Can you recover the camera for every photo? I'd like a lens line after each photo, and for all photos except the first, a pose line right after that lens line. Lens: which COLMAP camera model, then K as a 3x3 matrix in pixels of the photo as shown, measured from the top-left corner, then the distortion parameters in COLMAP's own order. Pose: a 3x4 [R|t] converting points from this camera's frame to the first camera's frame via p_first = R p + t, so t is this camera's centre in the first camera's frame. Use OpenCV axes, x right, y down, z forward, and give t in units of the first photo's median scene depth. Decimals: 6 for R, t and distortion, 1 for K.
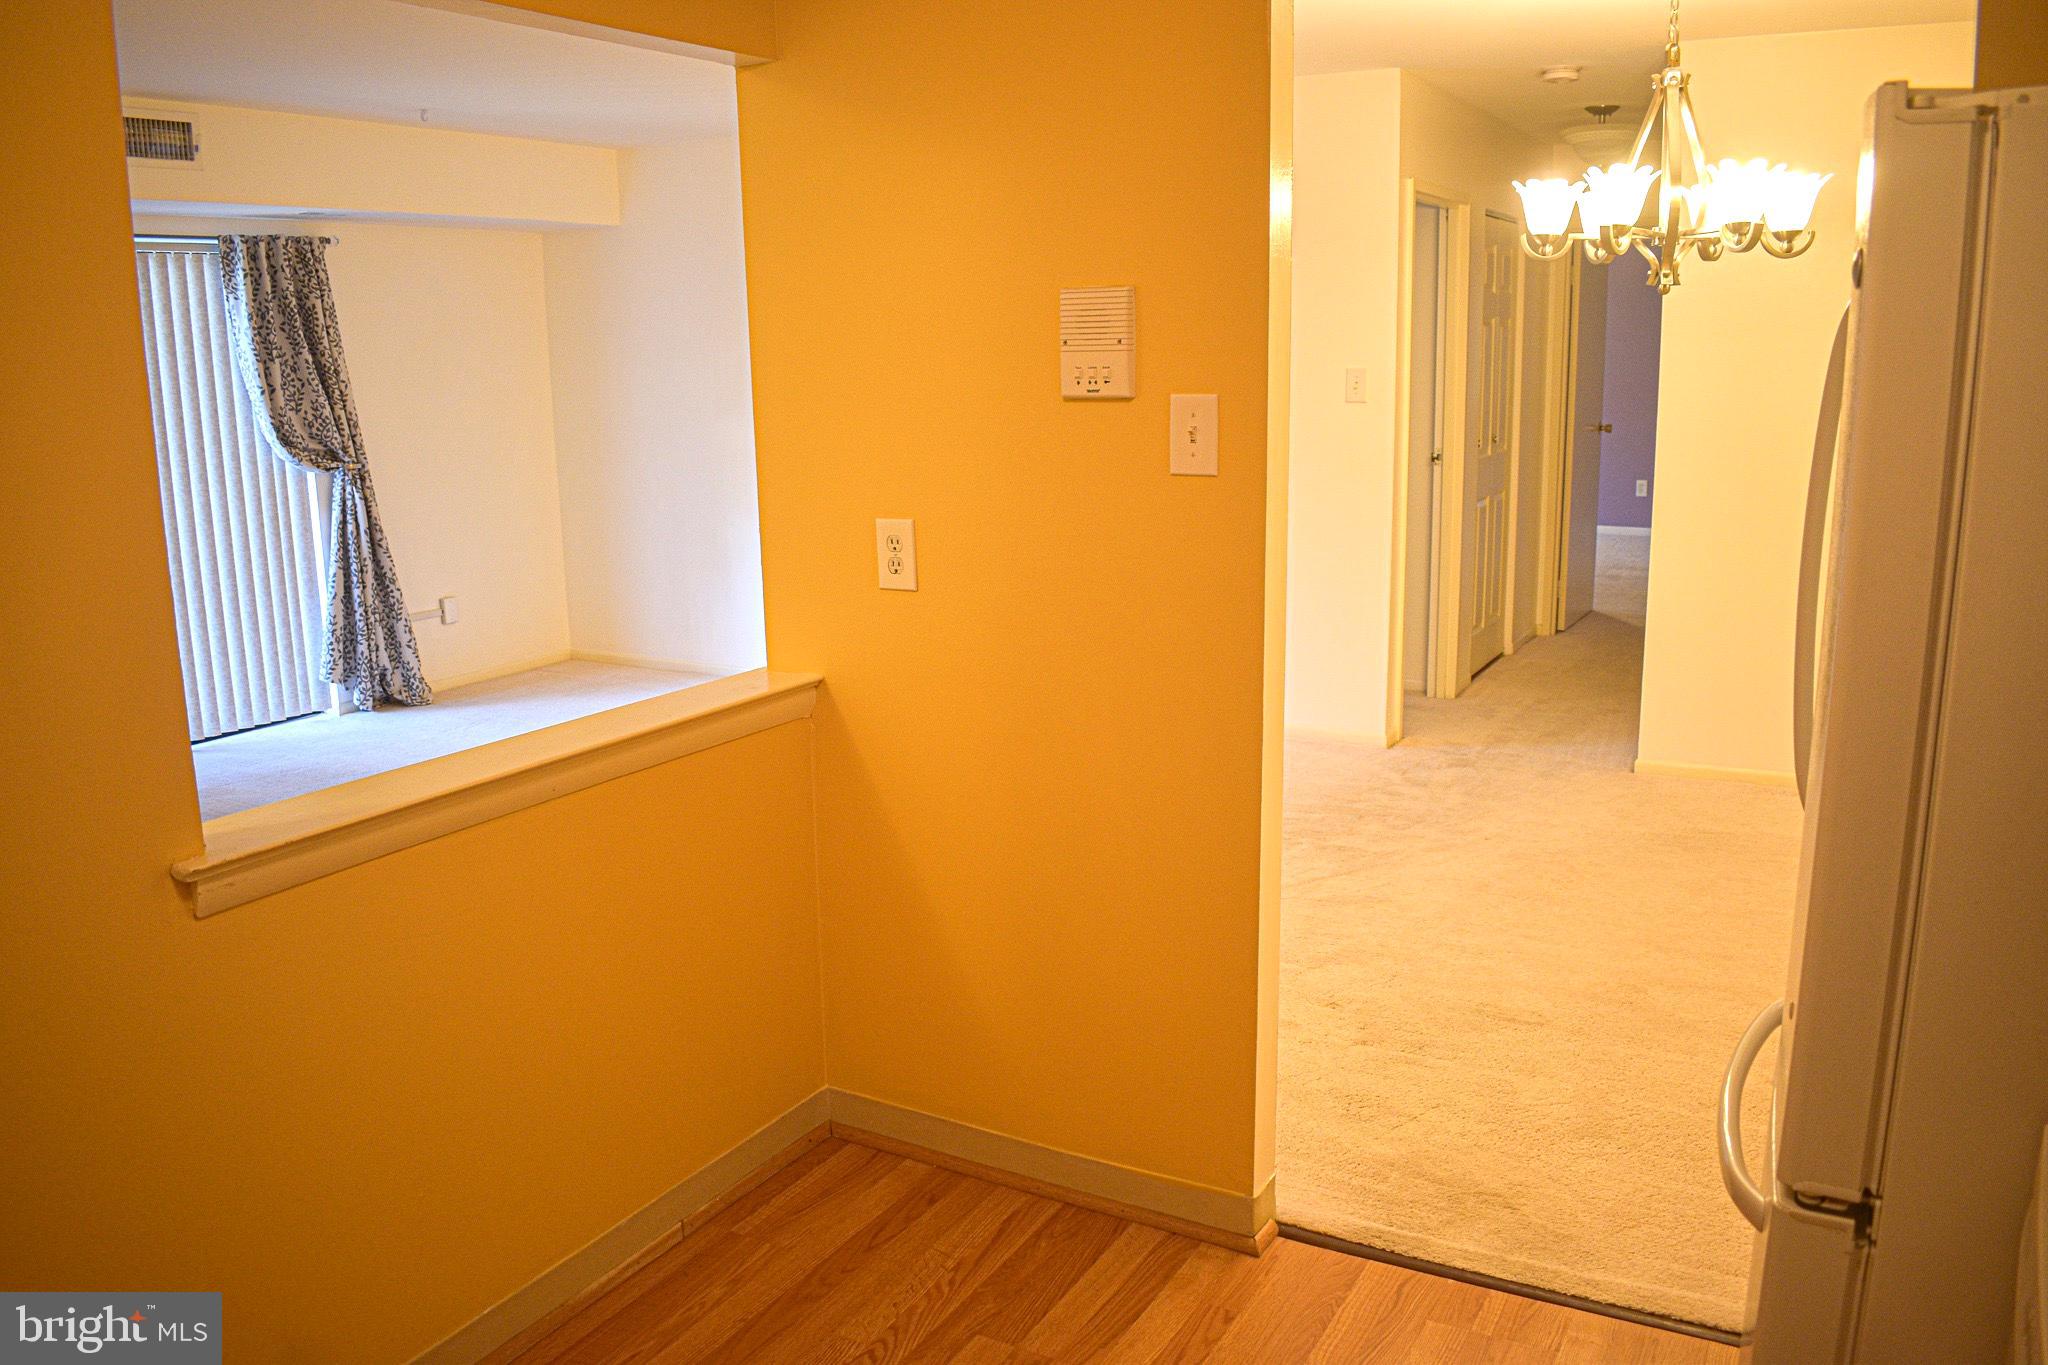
lens RADIAL K [[1598.6, 0, 1024.0], [0, 1598.6, 682.5], [0, 0, 1]] dist [-0.096340, 0.016460]
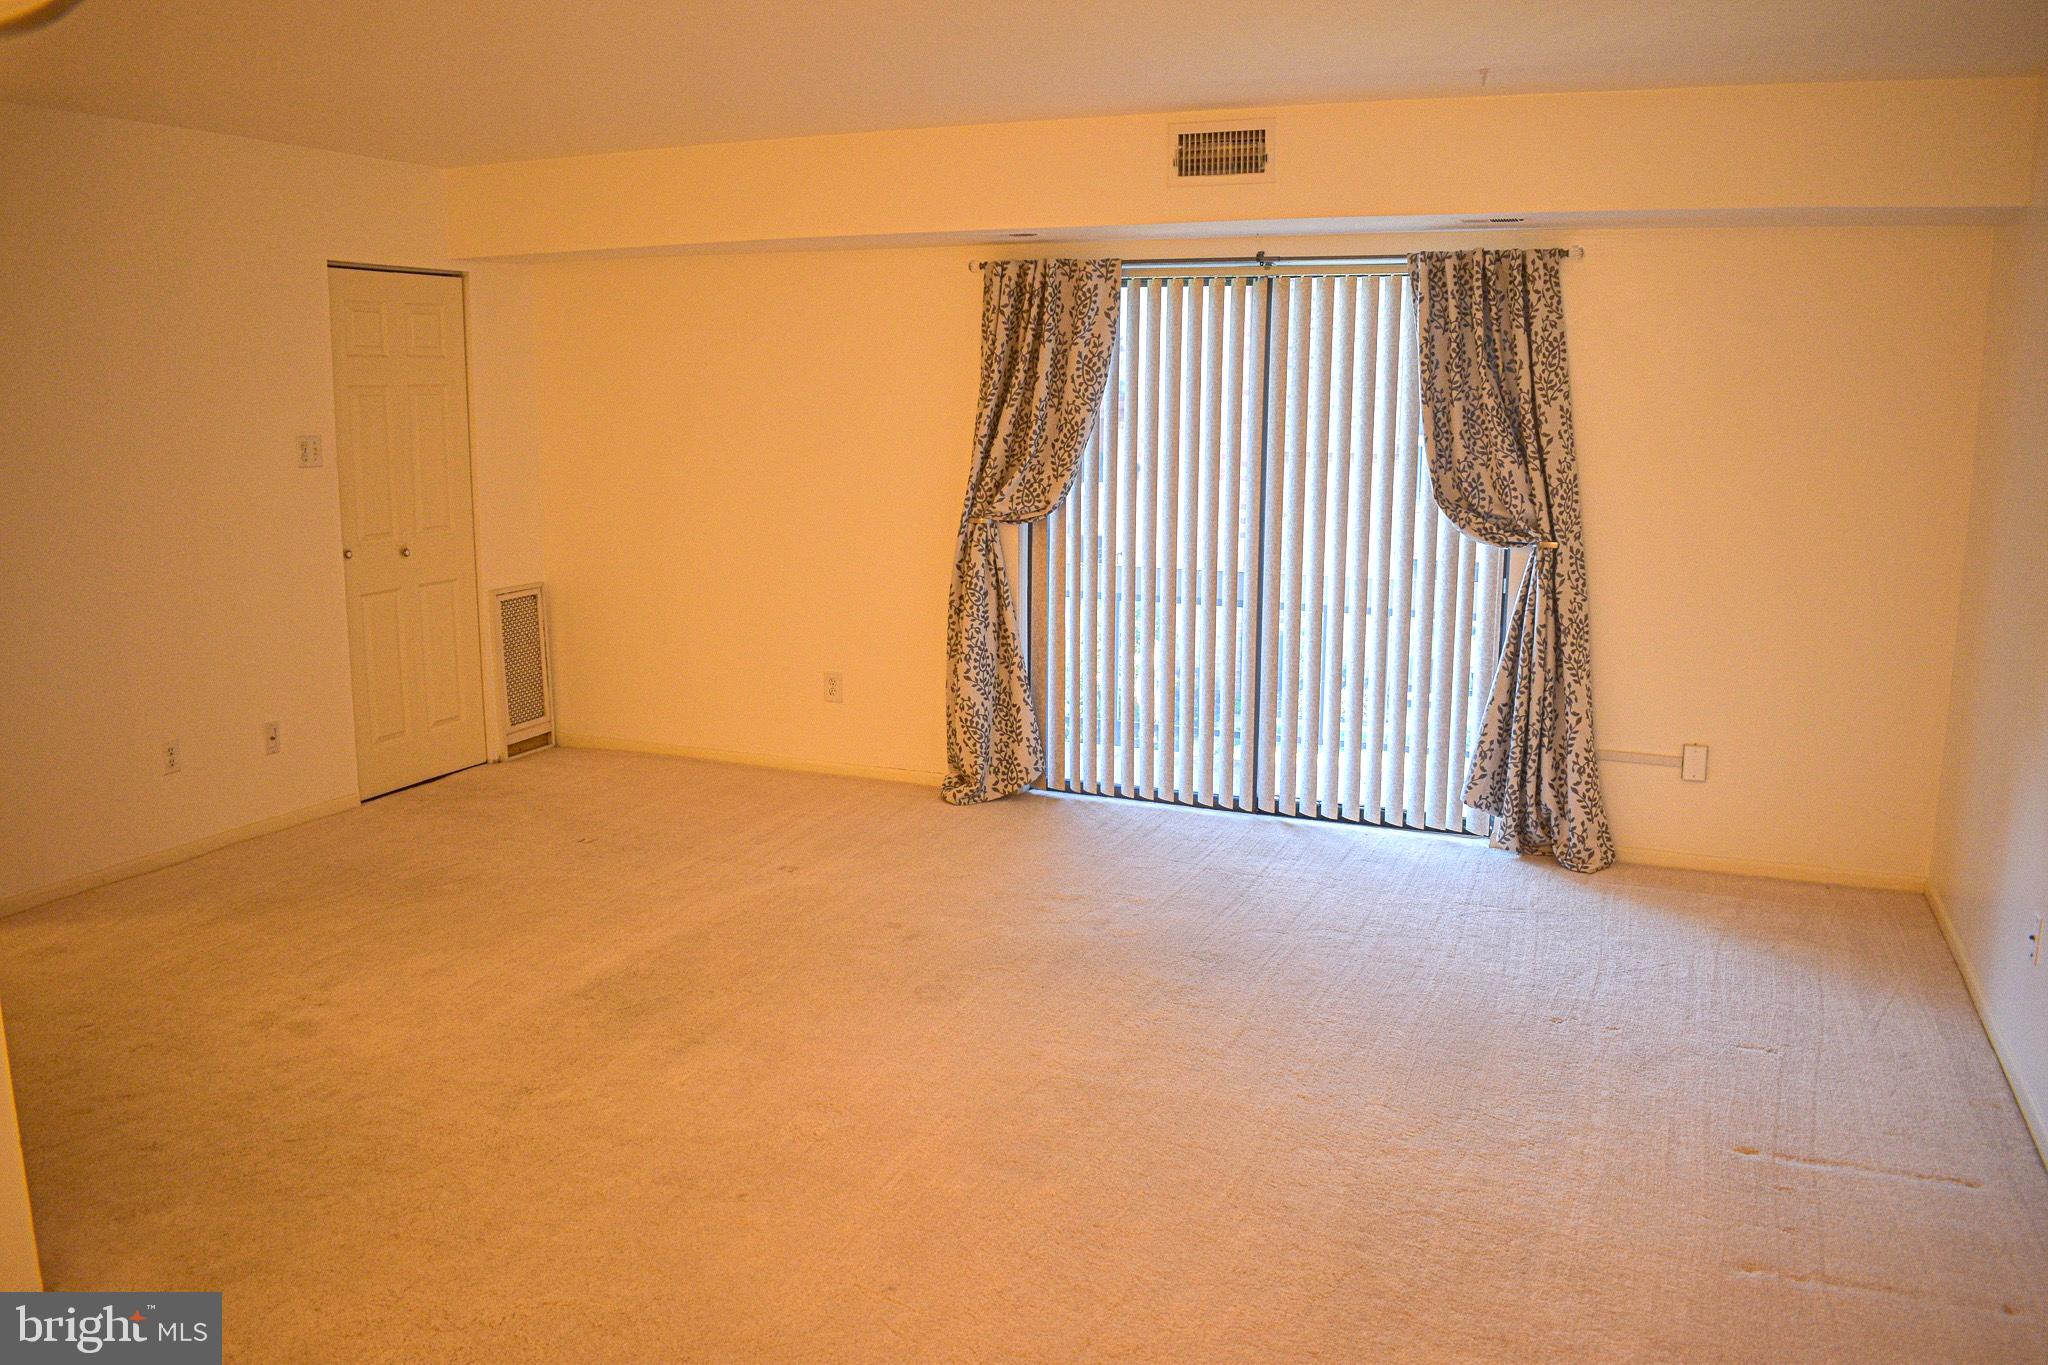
lens RADIAL K [[1598.6, 0, 1024.0], [0, 1598.6, 682.5], [0, 0, 1]] dist [-0.096340, 0.016460]
pose [[0.124183, 0.196359, -0.972636, 0.317088], [-0.213457, 0.962561, 0.167071, -0.149804], [0.969028, 0.186869, 0.161448, 0.647123]]
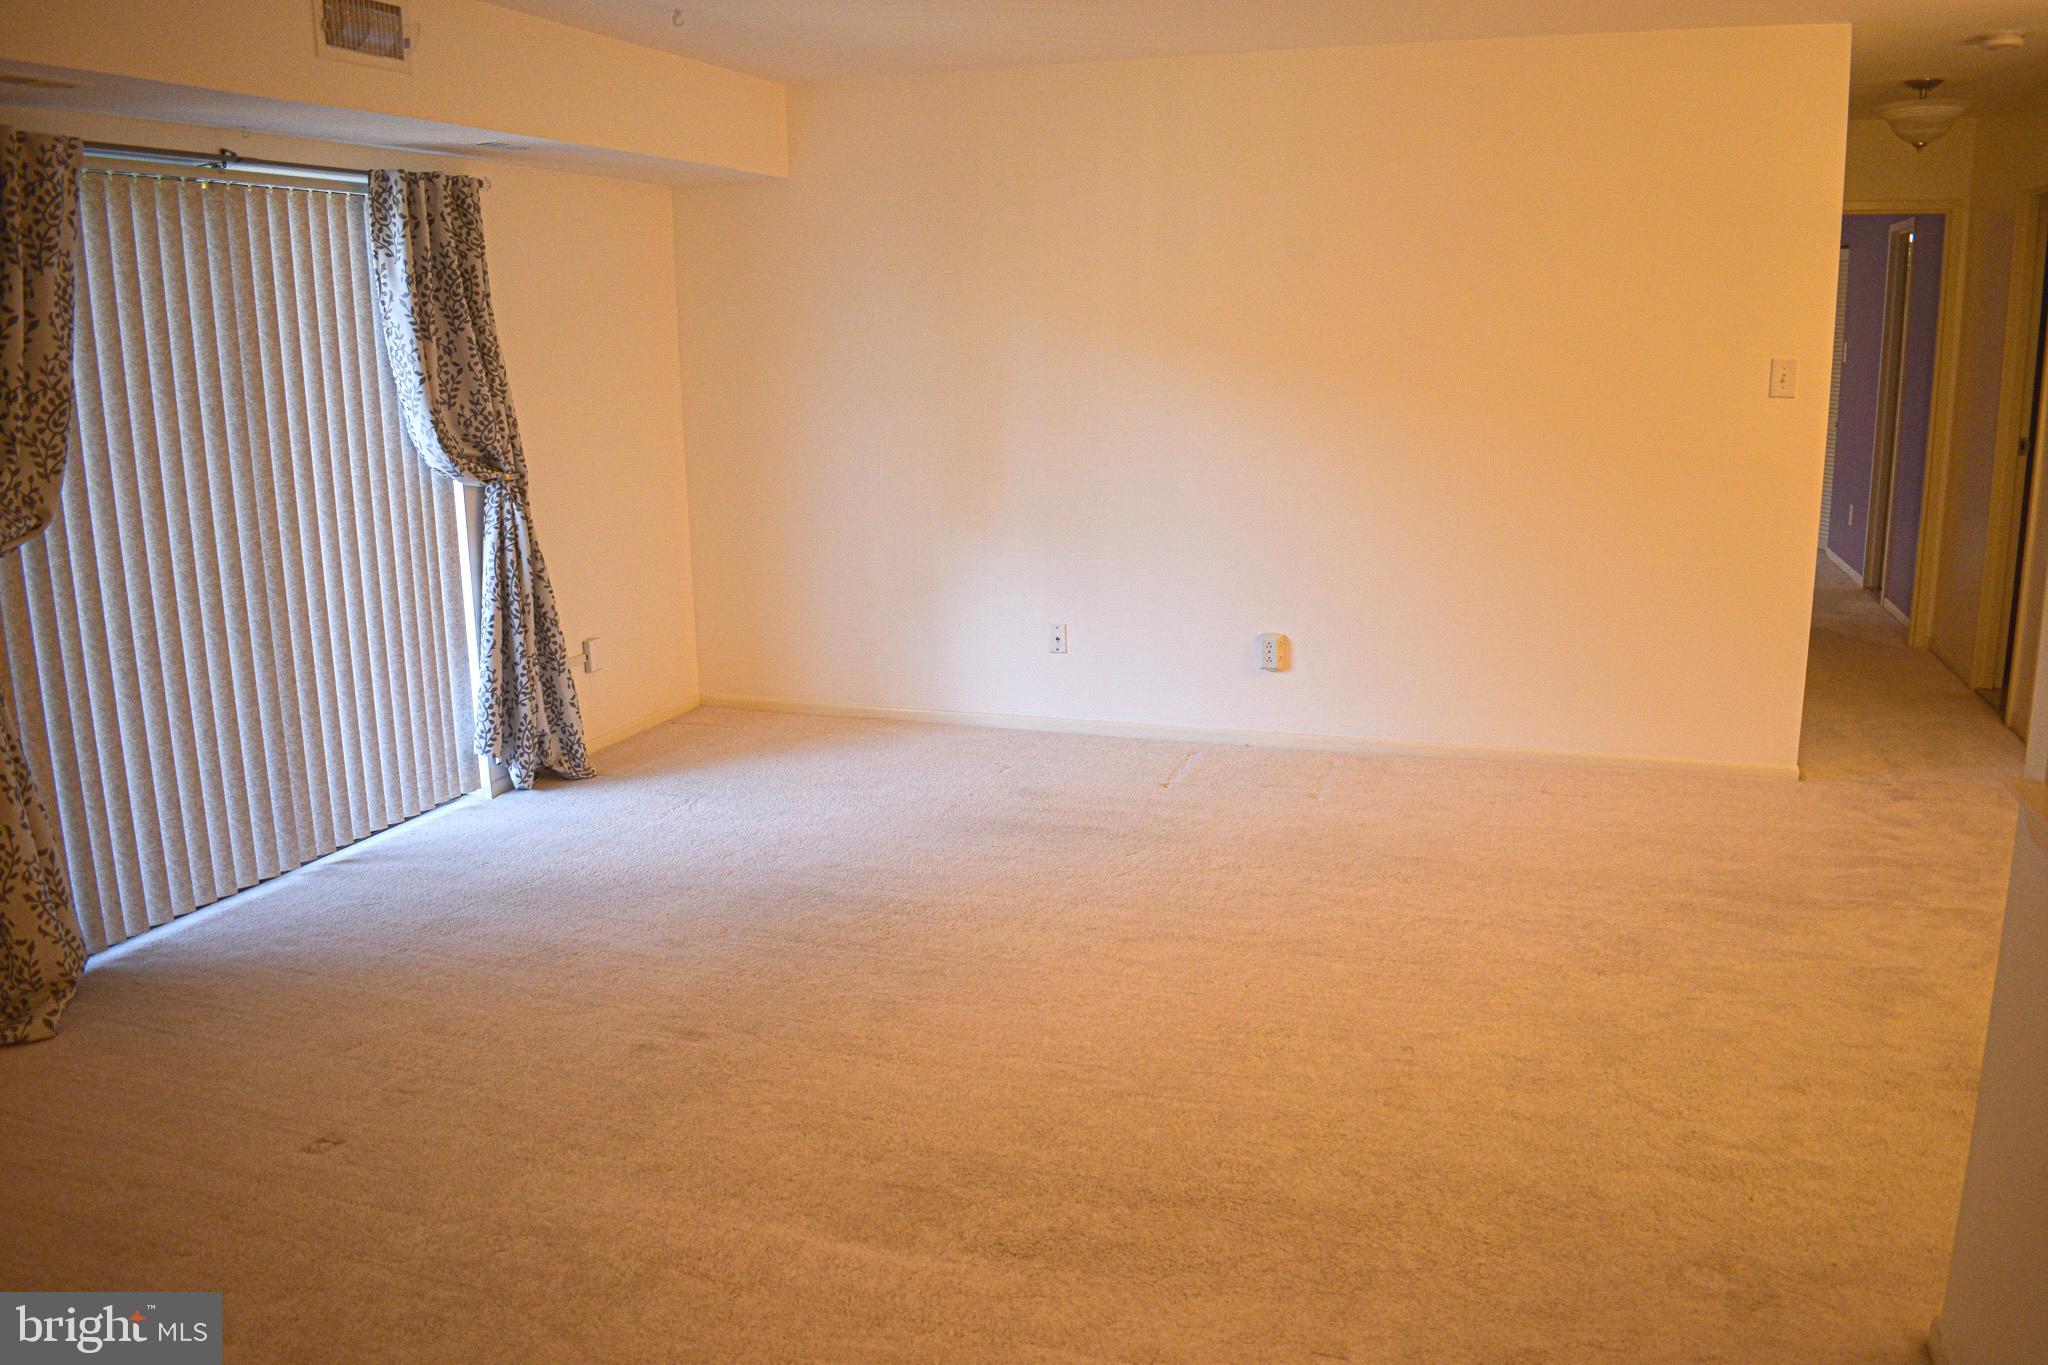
lens RADIAL K [[1598.6, 0, 1024.0], [0, 1598.6, 682.5], [0, 0, 1]] dist [-0.096340, 0.016460]
pose [[0.982462, -0.037107, 0.182734, -0.330622], [0.036073, 0.999309, 0.008978, -0.034709], [-0.182941, -0.002229, 0.983121, 0.189711]]
